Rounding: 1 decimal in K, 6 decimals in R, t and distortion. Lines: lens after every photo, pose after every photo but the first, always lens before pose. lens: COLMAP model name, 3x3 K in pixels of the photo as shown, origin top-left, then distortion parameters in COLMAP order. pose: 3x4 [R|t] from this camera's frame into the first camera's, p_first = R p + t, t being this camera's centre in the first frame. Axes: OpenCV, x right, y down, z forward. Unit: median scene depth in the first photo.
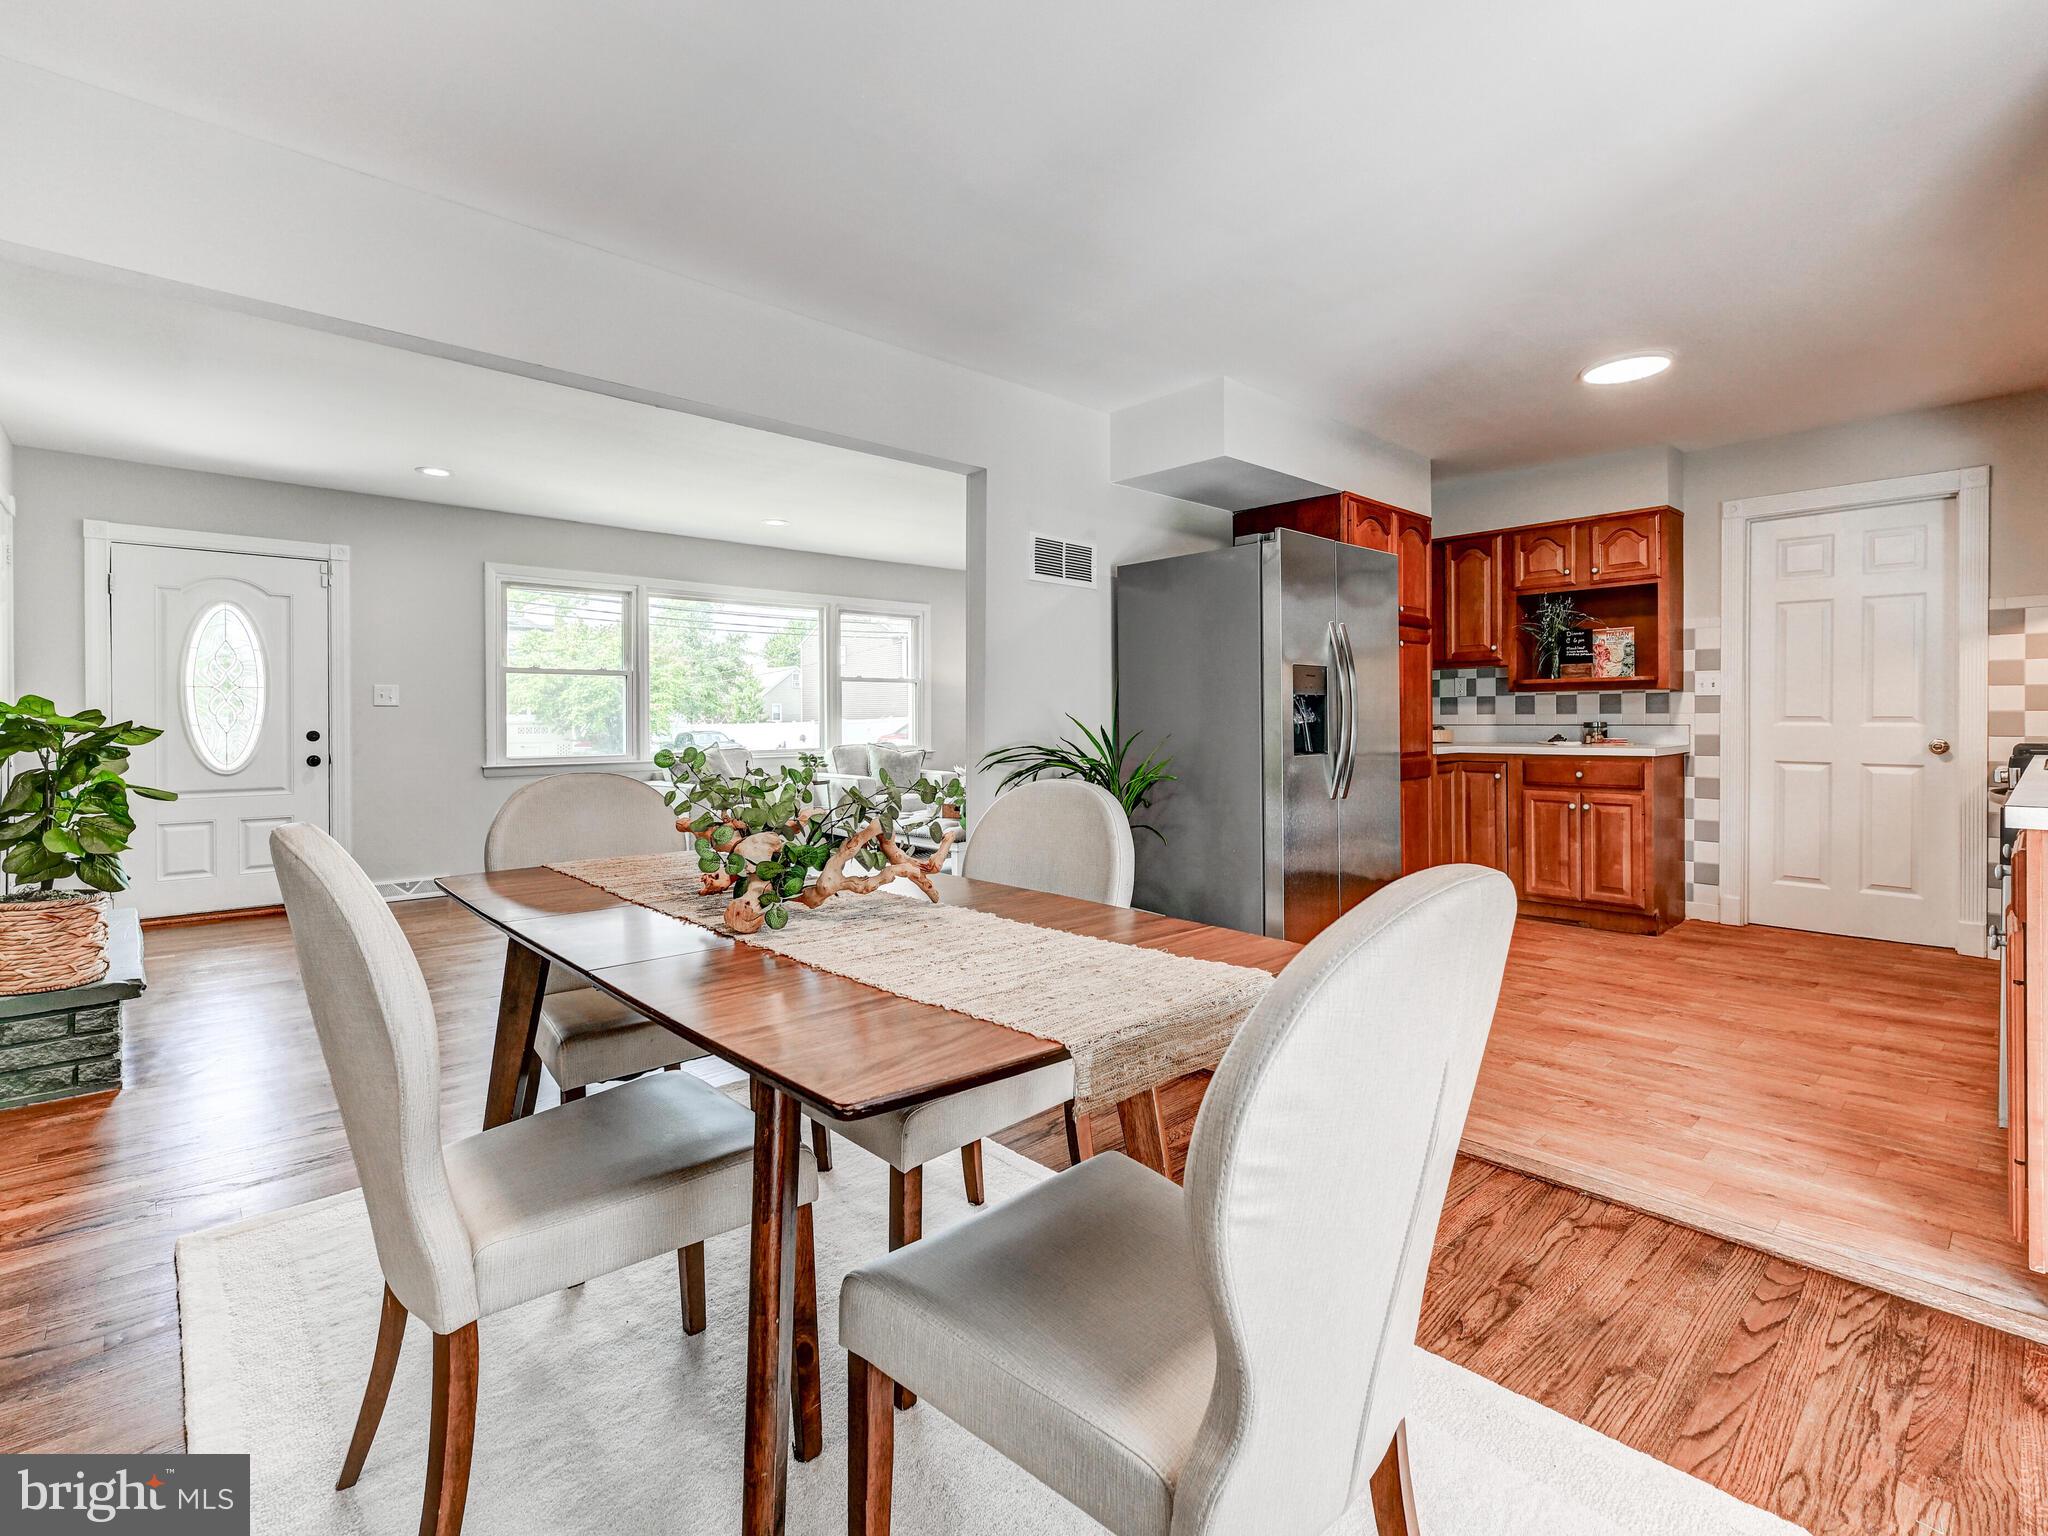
lens RADIAL K [[952.0, 0, 1010.1], [0, 952.0, 721.2], [0, 0, 1]] dist [-0.002942, 0.000713]
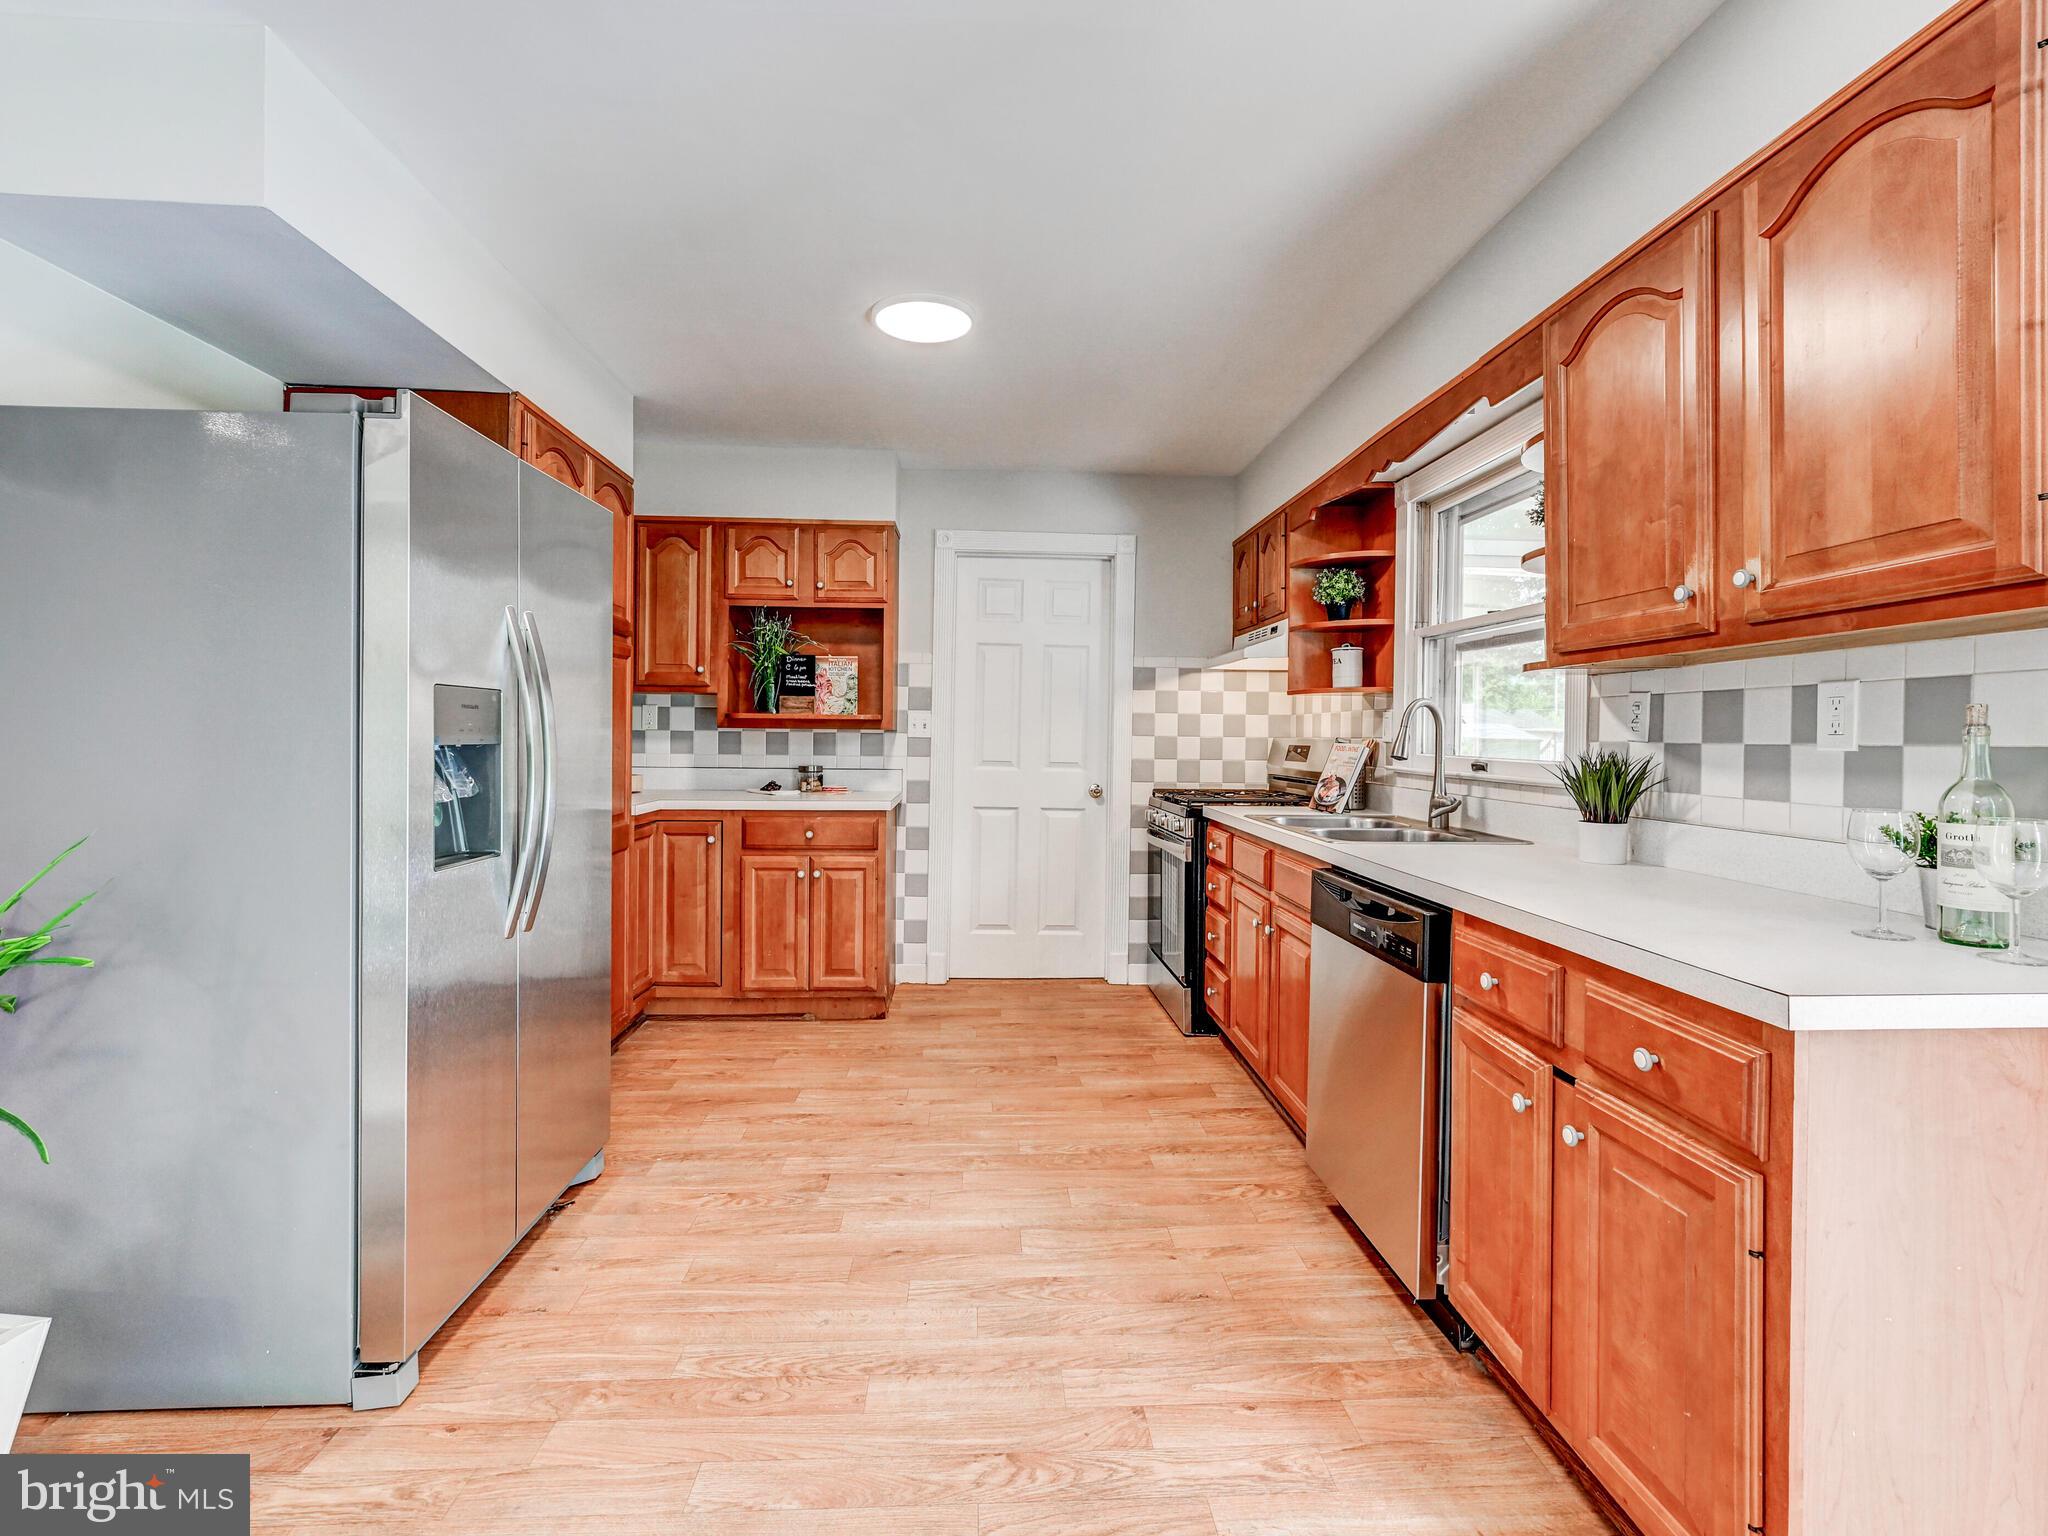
lens RADIAL K [[952.0, 0, 1026.7], [0, 952.0, 738.9], [0, 0, 1]] dist [-0.002942, 0.000713]
pose [[0.625228, 0.009427, 0.780385, 0.080937], [-0.013153, 0.999912, -0.001540, -0.025835], [-0.780331, -0.009301, 0.625297, 0.344975]]
